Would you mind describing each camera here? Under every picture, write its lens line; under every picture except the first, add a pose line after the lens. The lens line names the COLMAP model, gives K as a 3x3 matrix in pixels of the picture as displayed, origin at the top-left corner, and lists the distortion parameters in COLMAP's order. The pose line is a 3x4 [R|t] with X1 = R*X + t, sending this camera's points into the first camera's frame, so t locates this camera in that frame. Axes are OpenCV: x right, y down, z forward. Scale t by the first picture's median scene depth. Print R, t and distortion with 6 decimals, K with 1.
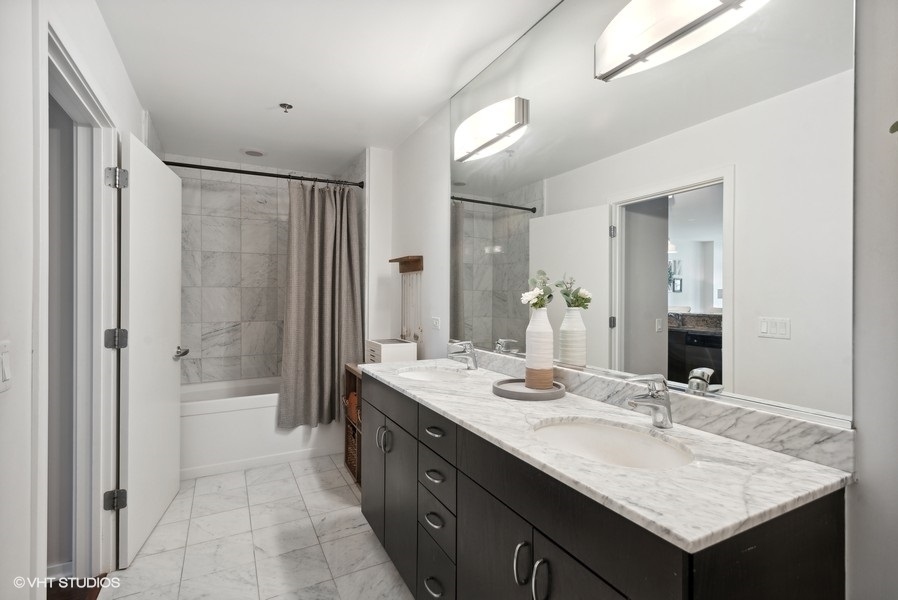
lens RADIAL K [[434.3, 0, 451.3], [0, 434.3, 297.8], [0, 0, 1]] dist [-0.000478, -0.000191]
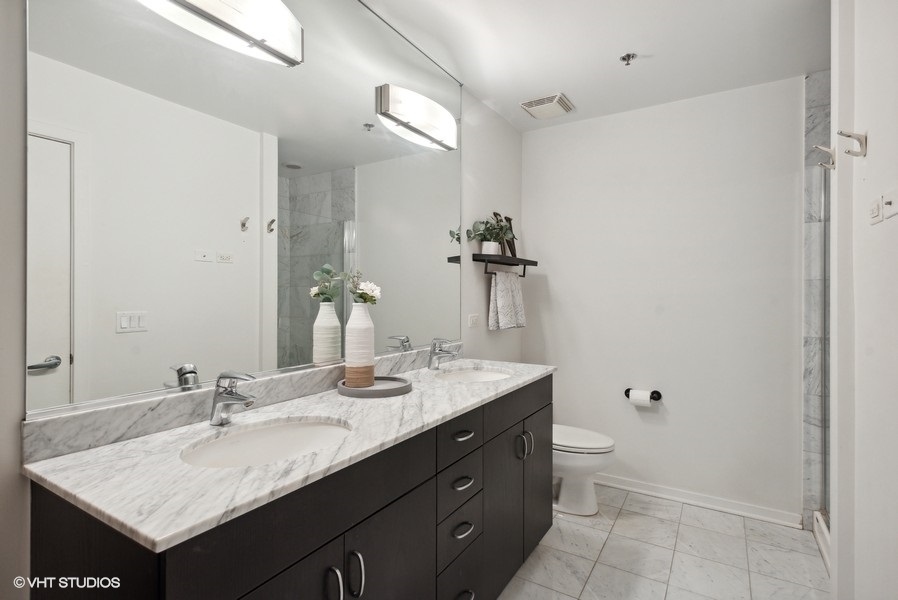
lens RADIAL K [[434.3, 0, 450.7], [0, 434.3, 304.0], [0, 0, 1]] dist [-0.000478, -0.000191]
pose [[-0.516419, -0.008813, 0.856291, -0.718573], [-0.009133, 0.999947, 0.004783, 0.024219], [-0.856288, -0.005350, -0.516472, 1.276929]]
